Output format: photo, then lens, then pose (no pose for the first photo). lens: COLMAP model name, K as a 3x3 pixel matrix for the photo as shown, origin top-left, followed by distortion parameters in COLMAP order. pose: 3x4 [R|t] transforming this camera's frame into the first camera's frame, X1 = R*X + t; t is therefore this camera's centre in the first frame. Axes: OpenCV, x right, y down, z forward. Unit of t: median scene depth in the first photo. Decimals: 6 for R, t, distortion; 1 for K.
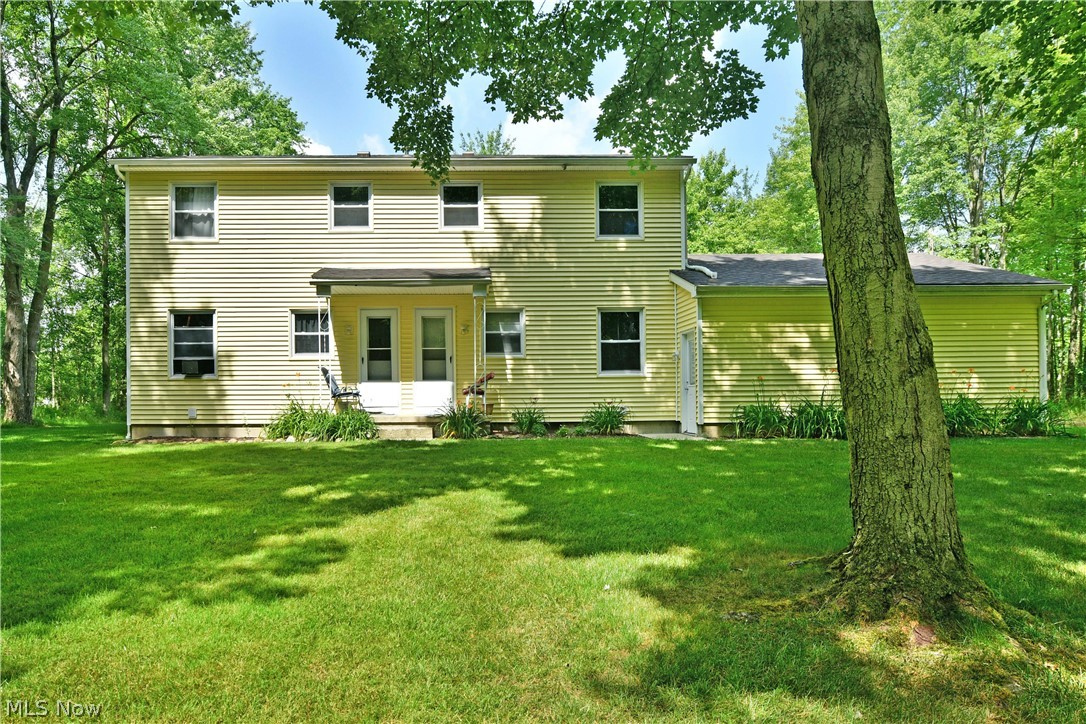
lens RADIAL K [[658.3, 0, 542.3], [0, 658.3, 372.2], [0, 0, 1]] dist [-0.013946, -0.003561]
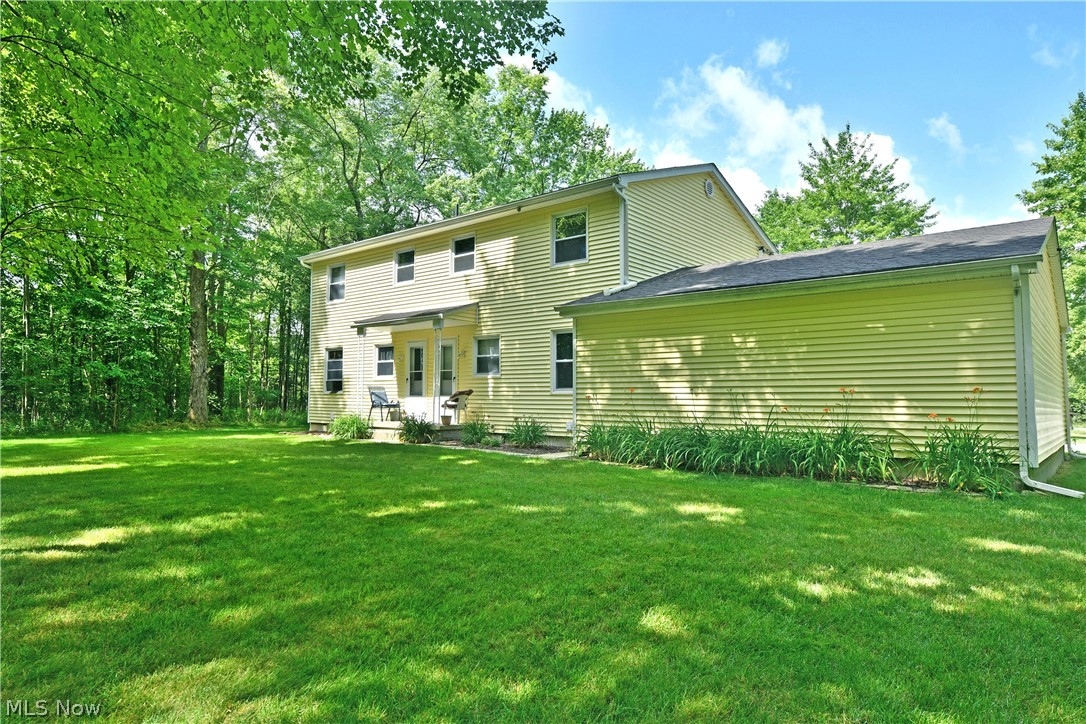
lens RADIAL K [[658.3, 0, 536.7], [0, 658.3, 357.1], [0, 0, 1]] dist [-0.013946, -0.003561]
pose [[0.738560, -0.029586, -0.673539, 0.807169], [-0.003148, 0.998874, -0.047329, -0.002836], [0.674181, 0.037075, 0.737635, 0.187923]]
